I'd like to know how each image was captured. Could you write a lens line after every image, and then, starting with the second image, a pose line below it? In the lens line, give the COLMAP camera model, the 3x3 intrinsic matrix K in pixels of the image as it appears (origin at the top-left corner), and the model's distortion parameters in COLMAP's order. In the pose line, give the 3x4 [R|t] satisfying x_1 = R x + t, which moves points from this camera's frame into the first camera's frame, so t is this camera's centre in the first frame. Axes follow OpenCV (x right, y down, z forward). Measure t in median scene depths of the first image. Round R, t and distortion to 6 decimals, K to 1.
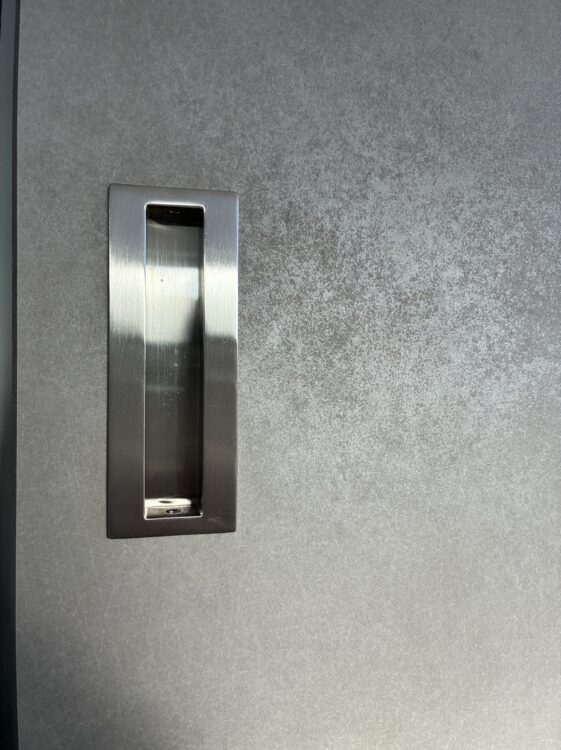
lens RADIAL K [[566.1, 0, 283.0], [0, 566.1, 372.0], [0, 0, 1]] dist [0.027735, -0.047697]
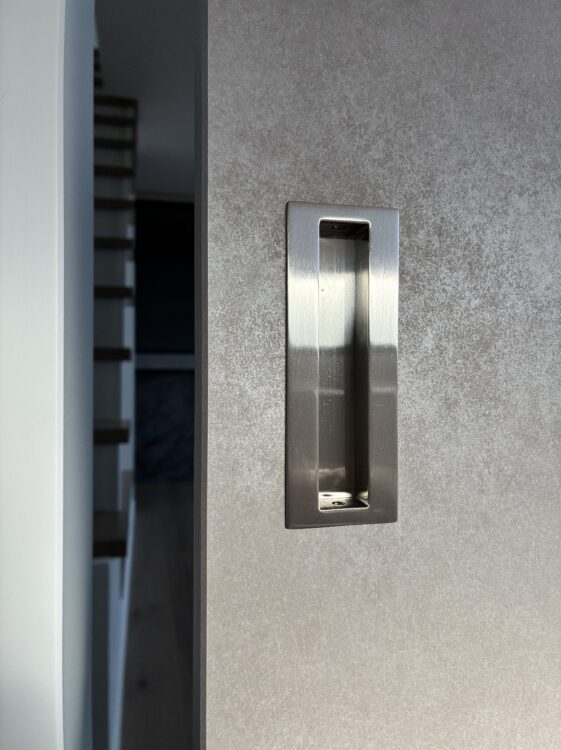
lens RADIAL K [[566.1, 0, 283.3], [0, 566.1, 373.3], [0, 0, 1]] dist [0.027735, -0.047697]
pose [[0.999652, -0.004333, 0.026005, -0.323611], [0.004453, 0.999980, -0.004571, 0.001940], [-0.025985, 0.004686, 0.999651, -0.077788]]
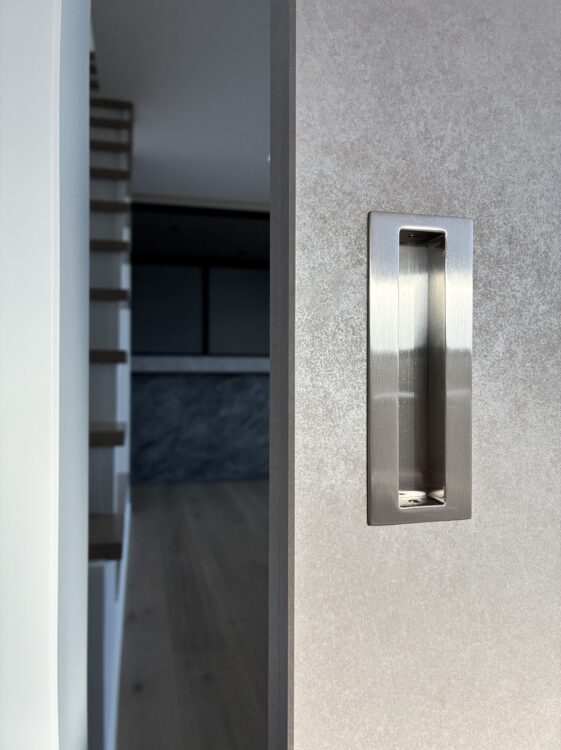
lens RADIAL K [[566.1, 0, 281.3], [0, 566.1, 373.8], [0, 0, 1]] dist [0.027735, -0.047697]
pose [[0.999484, -0.004392, 0.031822, -0.488760], [0.004654, 0.999956, -0.008153, 0.000961], [-0.031785, 0.008297, 0.999460, -0.114851]]
